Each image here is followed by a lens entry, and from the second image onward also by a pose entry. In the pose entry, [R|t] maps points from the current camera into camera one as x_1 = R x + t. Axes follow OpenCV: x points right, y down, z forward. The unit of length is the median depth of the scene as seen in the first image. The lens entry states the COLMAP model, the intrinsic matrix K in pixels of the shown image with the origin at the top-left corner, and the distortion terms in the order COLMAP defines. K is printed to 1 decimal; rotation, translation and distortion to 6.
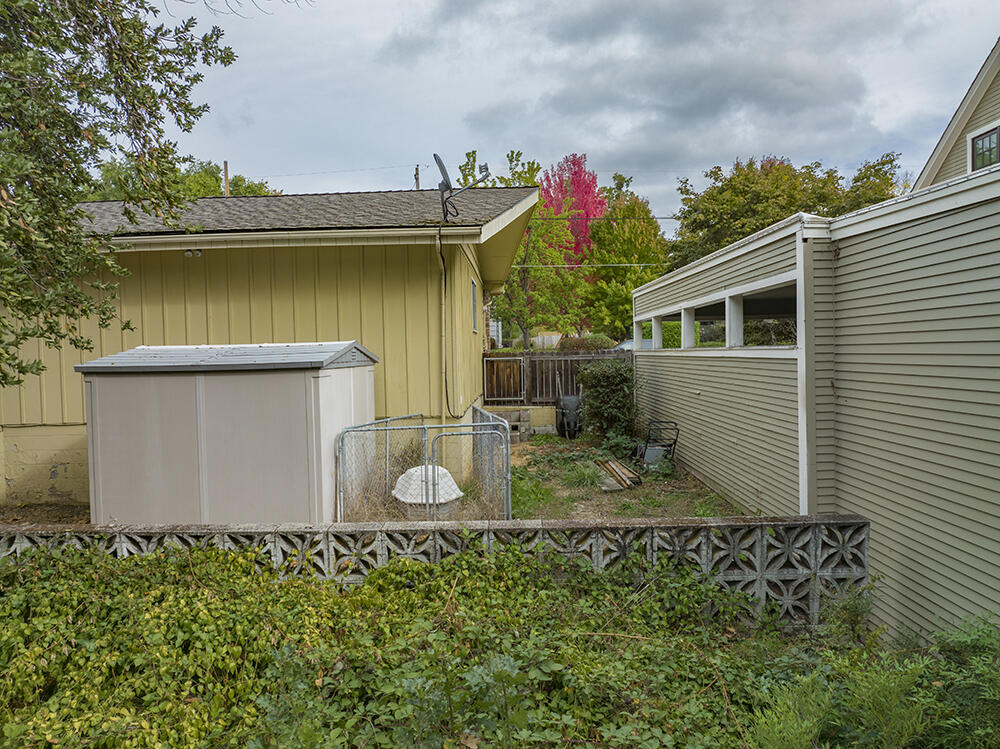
lens RADIAL K [[703.2, 0, 496.7], [0, 703.2, 374.0], [0, 0, 1]] dist [-0.039215, 0.009859]
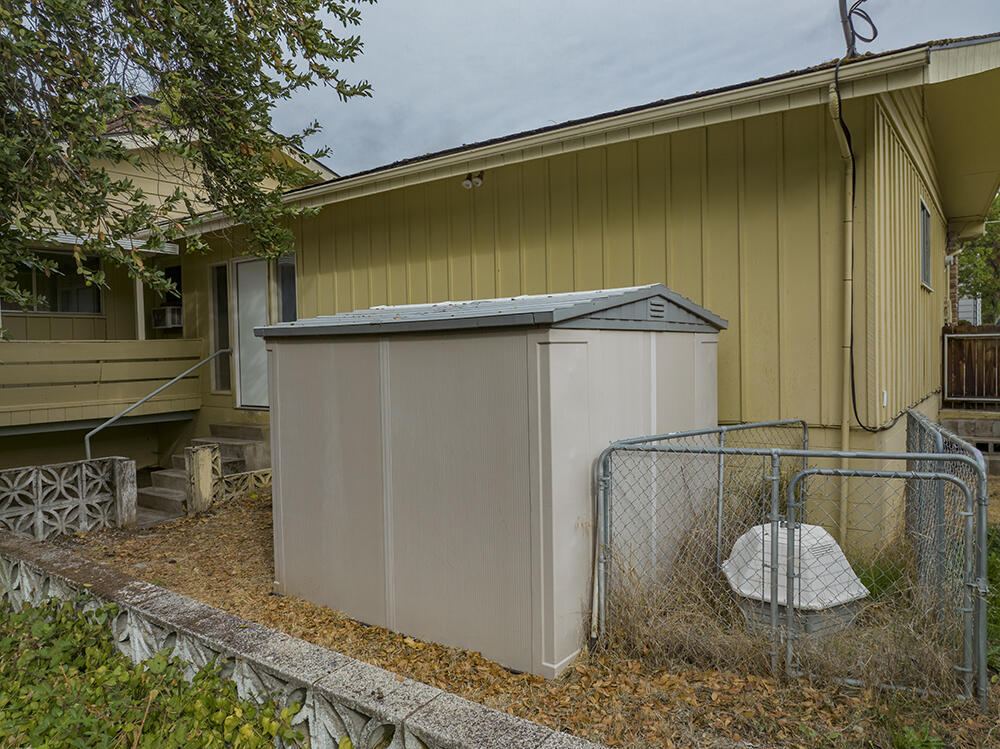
lens RADIAL K [[703.2, 0, 496.7], [0, 703.2, 374.0], [0, 0, 1]] dist [-0.039215, 0.009859]
pose [[0.823199, 0.024335, -0.567231, 0.008714], [-0.016365, 0.999683, 0.019138, 0.014651], [0.567517, -0.006471, 0.823336, 0.446648]]
